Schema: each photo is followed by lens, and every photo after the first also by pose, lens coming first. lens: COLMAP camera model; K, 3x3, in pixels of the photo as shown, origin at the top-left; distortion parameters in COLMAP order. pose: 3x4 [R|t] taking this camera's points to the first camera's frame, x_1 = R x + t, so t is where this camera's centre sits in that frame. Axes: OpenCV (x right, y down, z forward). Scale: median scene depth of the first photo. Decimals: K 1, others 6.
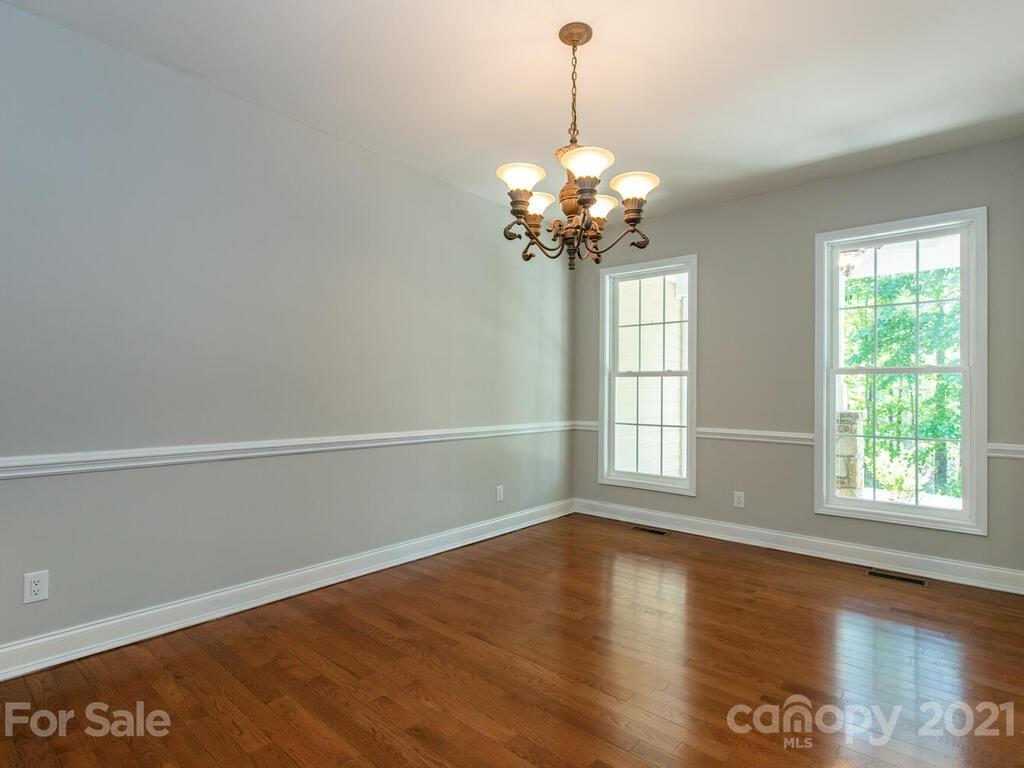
lens RADIAL K [[373.7, 0, 510.2], [0, 373.7, 390.1], [0, 0, 1]] dist [-0.000399, -0.000033]
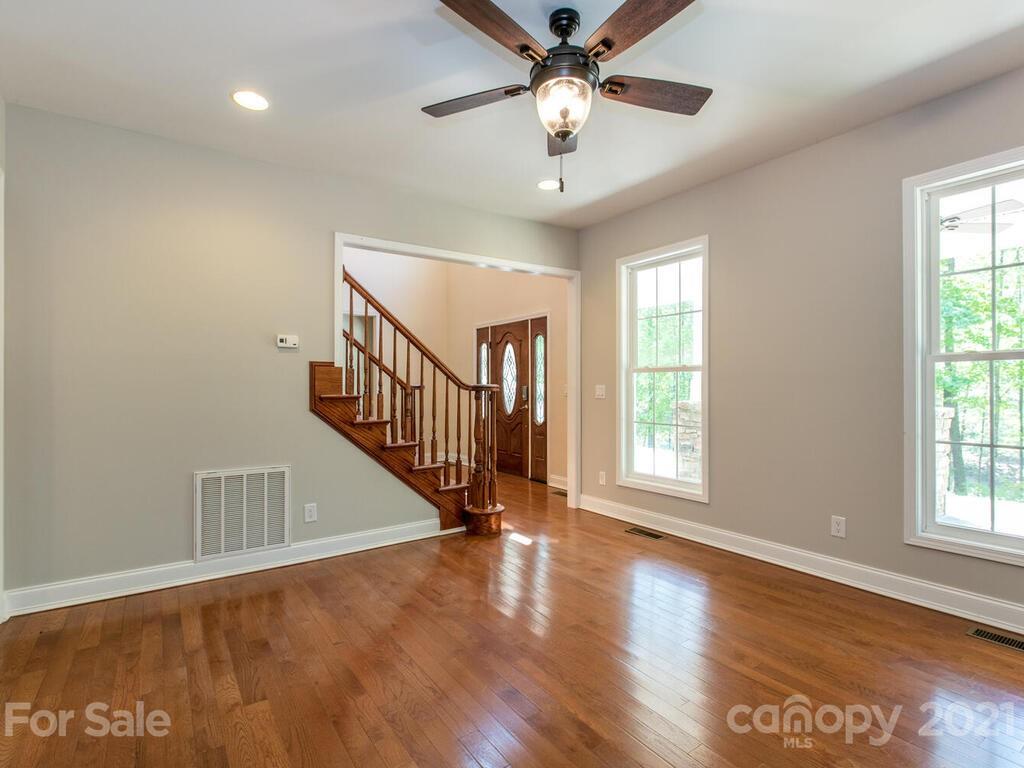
lens RADIAL K [[519.2, 0, 510.7], [0, 519.2, 388.6], [0, 0, 1]] dist [0.001048, 0.000625]
pose [[0.912566, -0.011658, -0.408764, 0.541555], [0.012009, 0.999926, -0.001707, 0.002479], [0.408754, -0.003351, 0.912639, -0.324506]]
